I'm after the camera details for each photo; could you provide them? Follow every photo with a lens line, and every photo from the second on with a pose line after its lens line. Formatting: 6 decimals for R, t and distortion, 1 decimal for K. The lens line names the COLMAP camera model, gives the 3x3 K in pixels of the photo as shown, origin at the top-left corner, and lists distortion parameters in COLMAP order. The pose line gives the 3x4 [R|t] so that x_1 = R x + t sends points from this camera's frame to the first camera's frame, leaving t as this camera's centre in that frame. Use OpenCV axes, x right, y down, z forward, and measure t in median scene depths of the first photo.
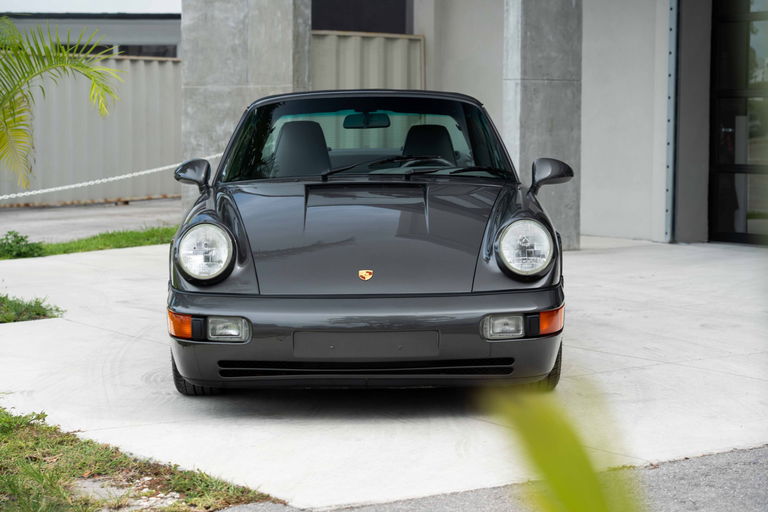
lens RADIAL K [[1800.9, 0, 384.0], [0, 1800.9, 256.0], [0, 0, 1]] dist [0.050426, -0.220465]
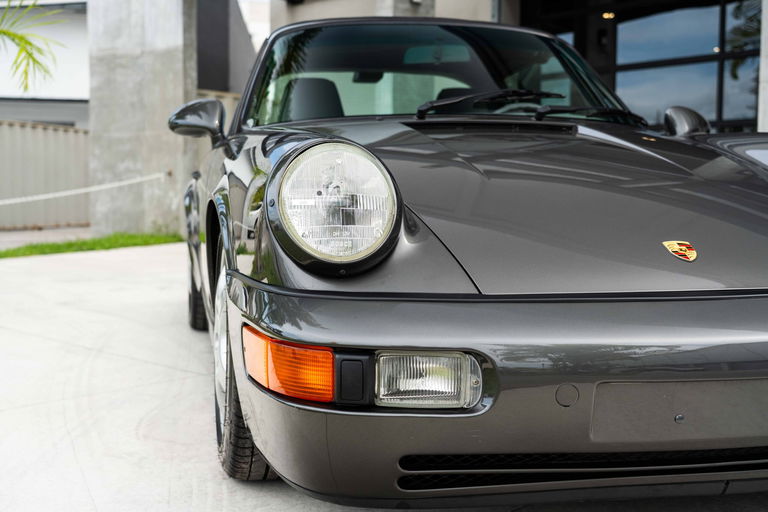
lens RADIAL K [[949.4, 0, 384.0], [0, 949.4, 256.0], [0, 0, 1]] dist [0.035492, 0.029421]
pose [[0.977071, -0.003688, 0.212884, -0.115412], [0.006920, 0.999872, -0.014437, 0.012244], [-0.212804, 0.015579, 0.976971, 0.636059]]
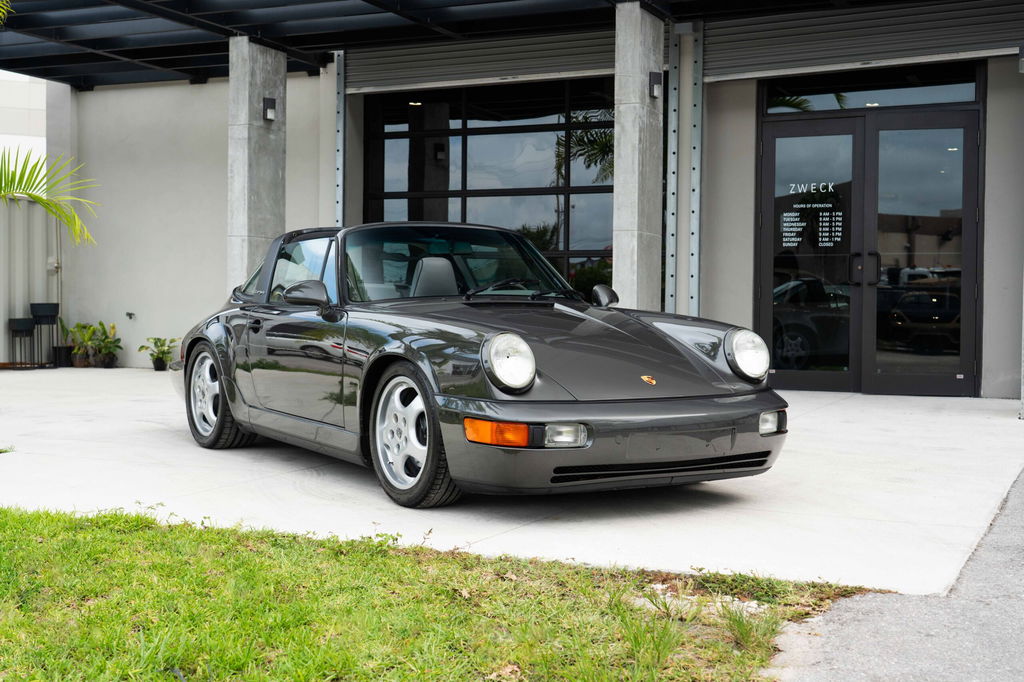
lens RADIAL K [[1331.8, 0, 512.0], [0, 1331.8, 341.0], [0, 0, 1]] dist [0.018756, -0.016631]
pose [[0.845349, -0.005413, 0.534188, -0.412772], [0.029487, 0.998897, -0.036541, 0.011339], [-0.533401, 0.046641, 0.844576, 0.308413]]
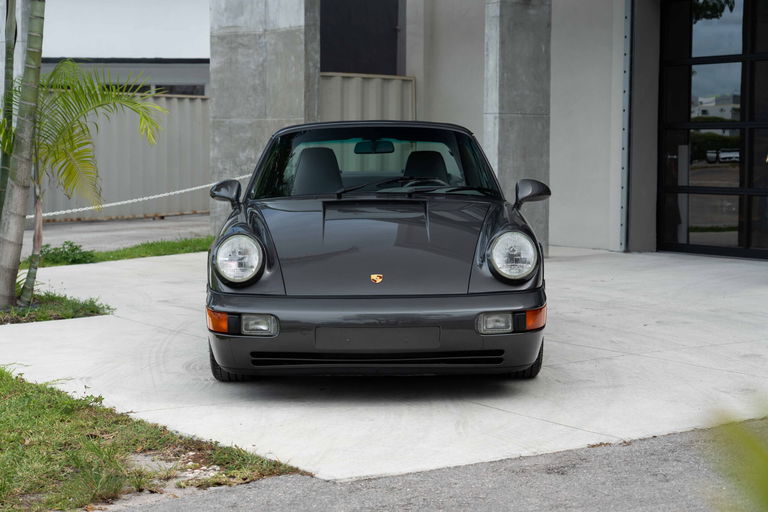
lens RADIAL K [[1509.4, 0, 384.0], [0, 1509.4, 256.0], [0, 0, 1]] dist [-0.007282, 0.192093]
pose [[0.999978, 0.001546, 0.006526, -0.009798], [-0.001515, 0.999988, -0.004693, 0.000377], [-0.006533, 0.004683, 0.999968, 0.018091]]
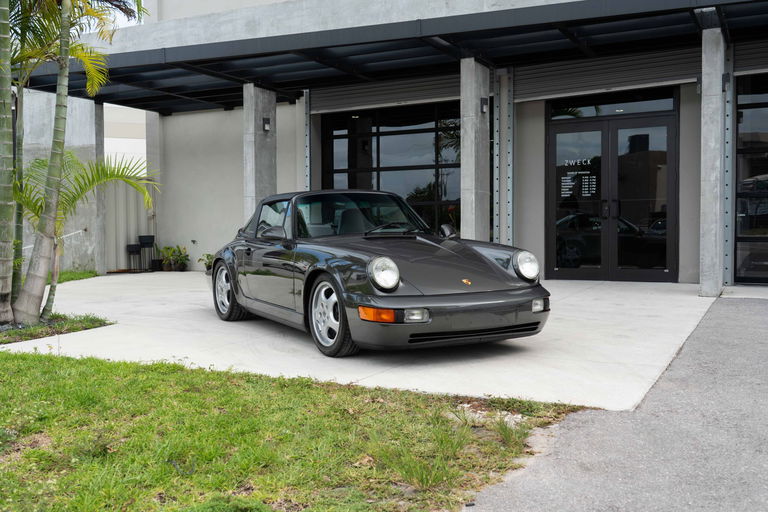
lens RADIAL K [[755.3, 0, 384.0], [0, 755.3, 256.0], [0, 0, 1]] dist [0.009781, 0.004837]
pose [[0.870064, -0.024477, 0.492330, -0.381563], [0.044360, 0.998602, -0.028748, 0.002054], [-0.490938, 0.046853, 0.869934, 0.303836]]
